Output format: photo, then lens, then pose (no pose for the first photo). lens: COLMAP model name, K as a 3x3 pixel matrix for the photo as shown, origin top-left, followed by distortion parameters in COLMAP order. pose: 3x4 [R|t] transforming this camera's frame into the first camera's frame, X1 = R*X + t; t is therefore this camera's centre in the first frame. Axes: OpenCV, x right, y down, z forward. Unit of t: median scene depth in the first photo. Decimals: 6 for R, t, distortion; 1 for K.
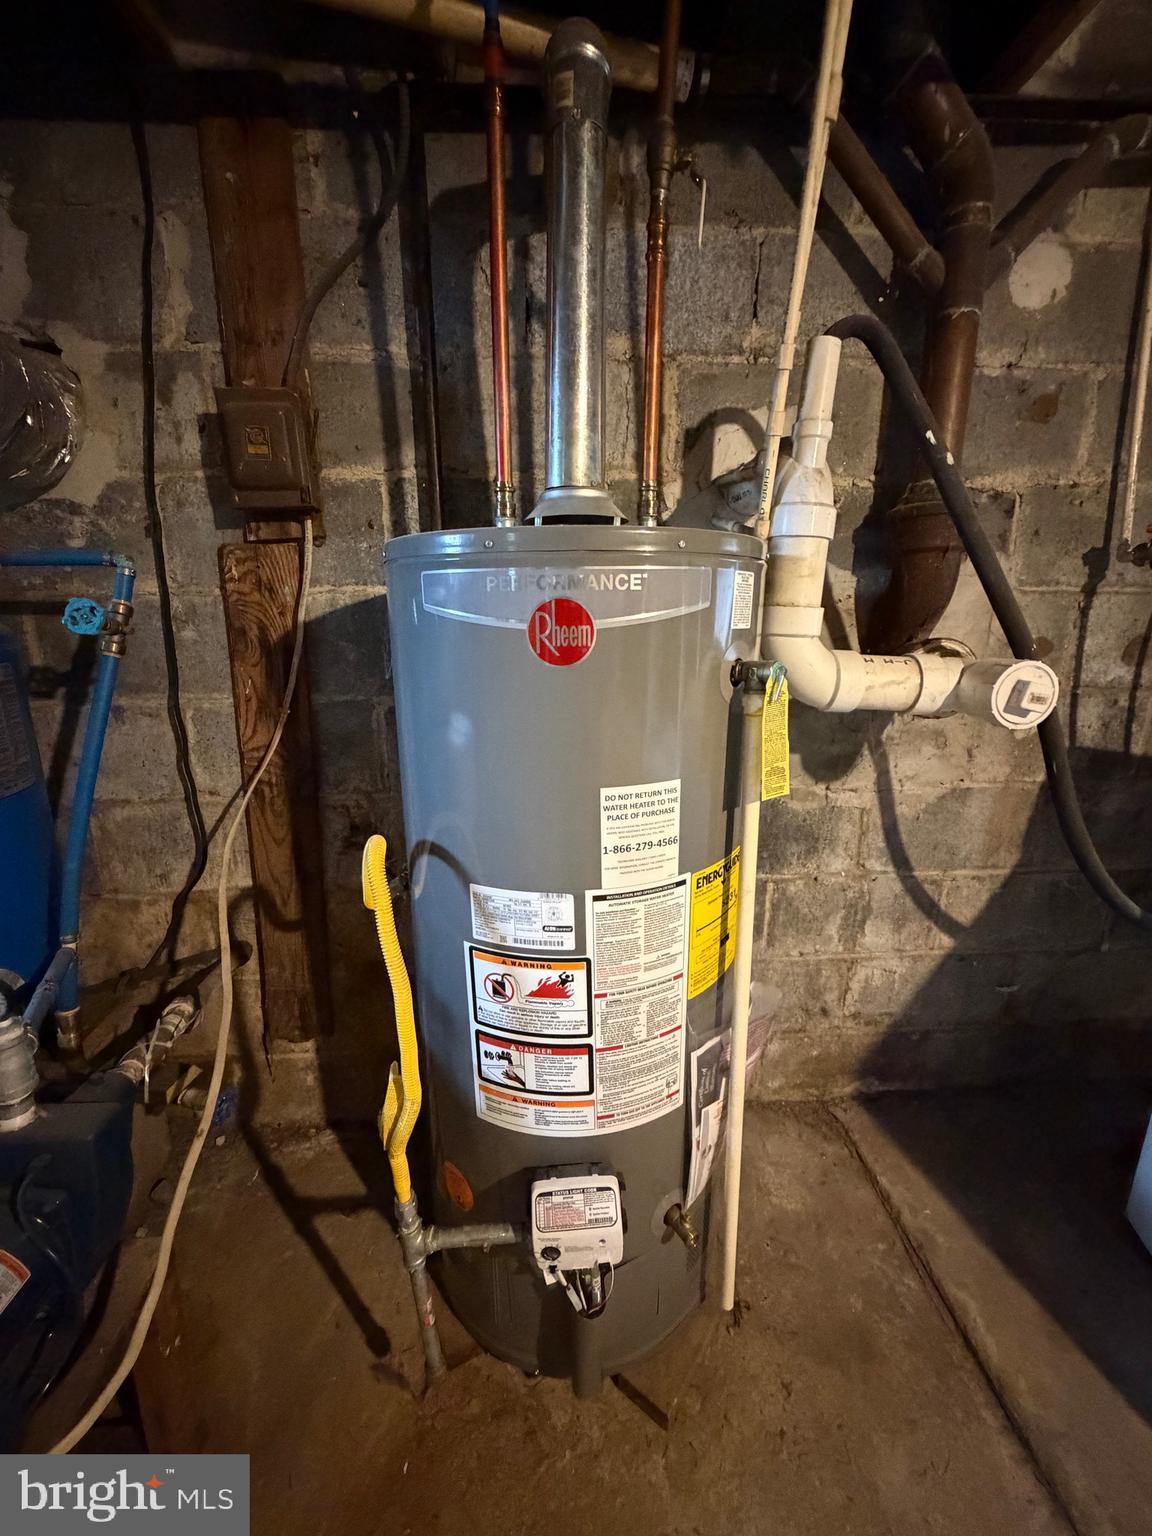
lens RADIAL K [[616.8, 0, 574.0], [0, 616.8, 767.3], [0, 0, 1]] dist [0.004028, -0.000796]
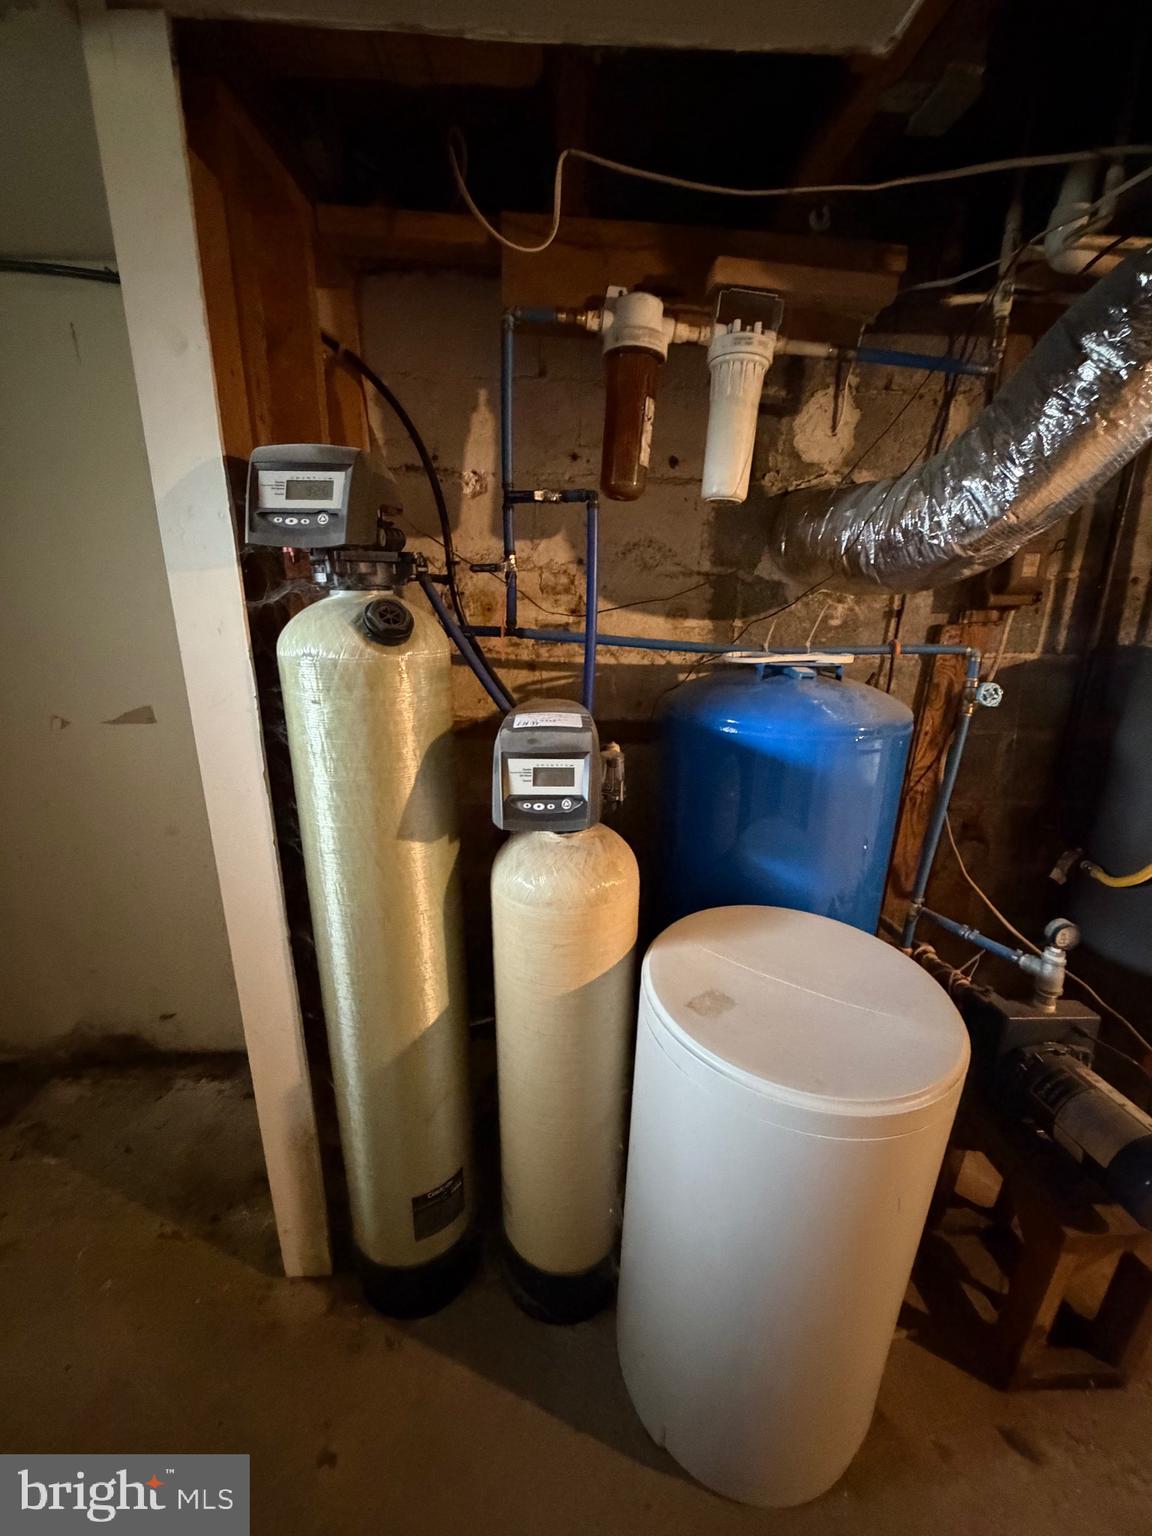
lens RADIAL K [[616.8, 0, 569.9], [0, 616.8, 767.8], [0, 0, 1]] dist [0.004028, -0.000796]
pose [[0.999787, 0.018672, -0.008779, -1.604926], [-0.018287, 0.998944, 0.042138, -0.093406], [0.009557, -0.041968, 0.999073, -0.487201]]
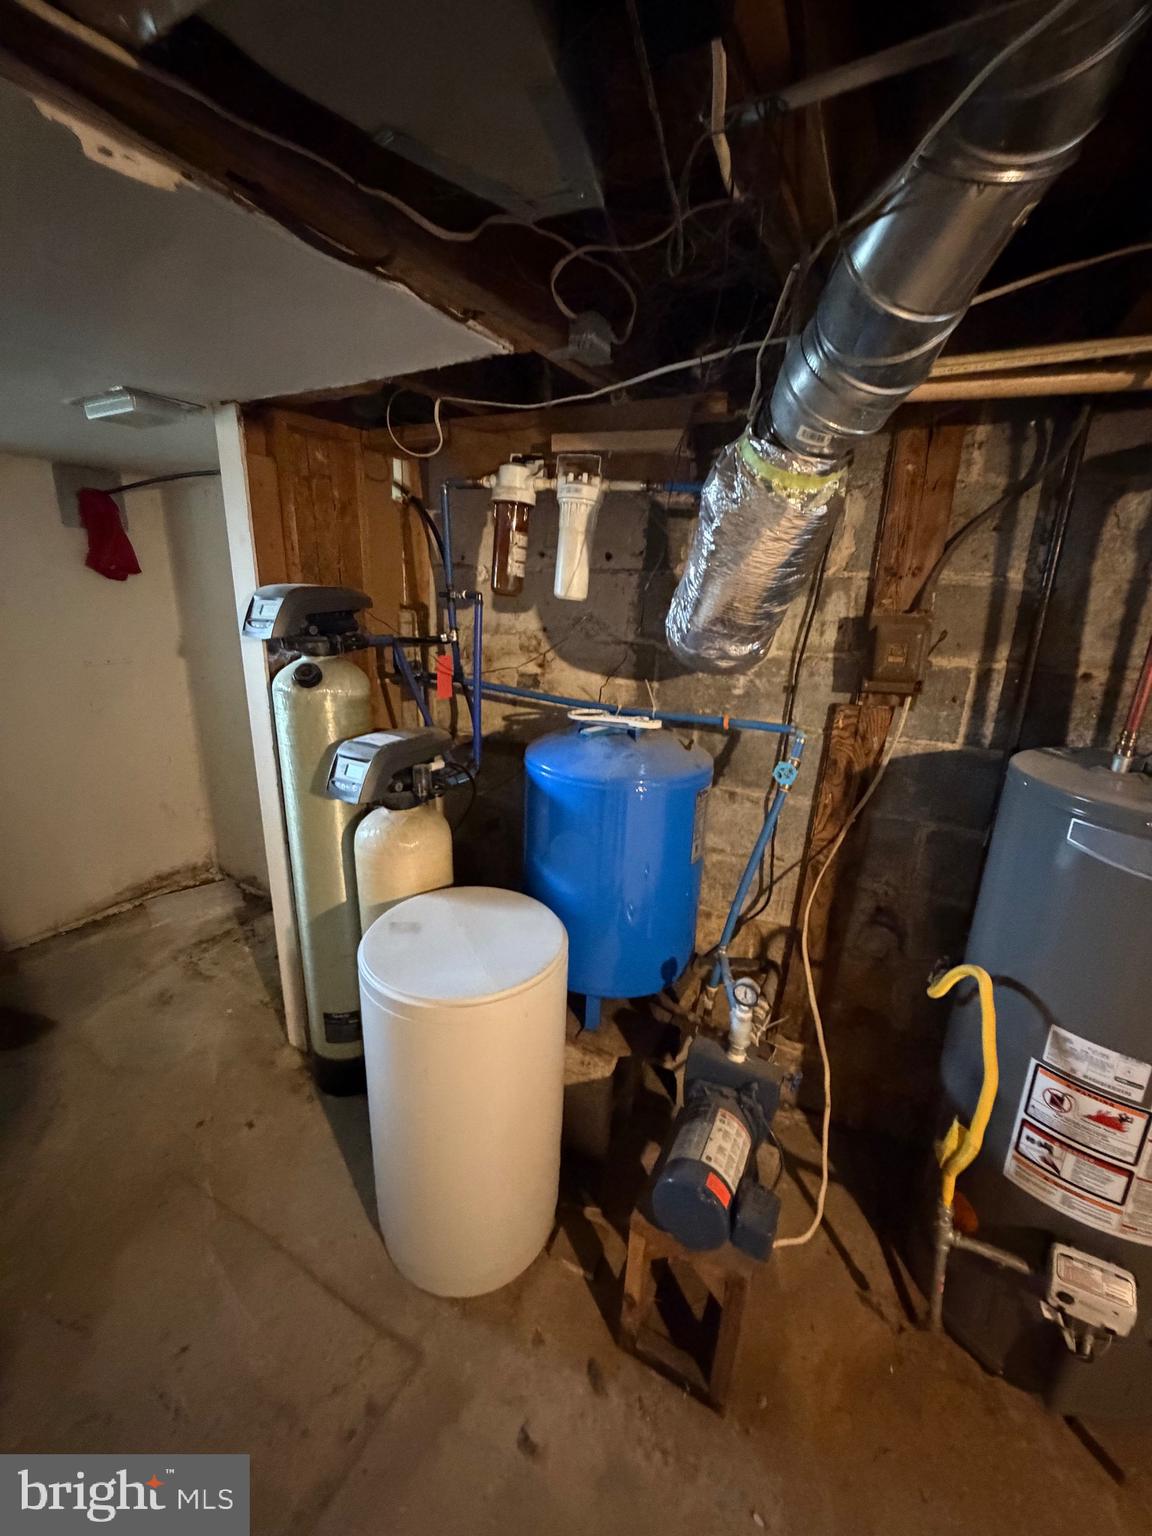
lens RADIAL K [[616.8, 0, 575.8], [0, 616.8, 766.8], [0, 0, 1]] dist [0.004028, -0.000796]
pose [[0.842847, 0.172794, -0.509658, -0.370158], [-0.159570, 0.984704, 0.069965, -0.253436], [0.513952, 0.022356, 0.857528, -0.635421]]
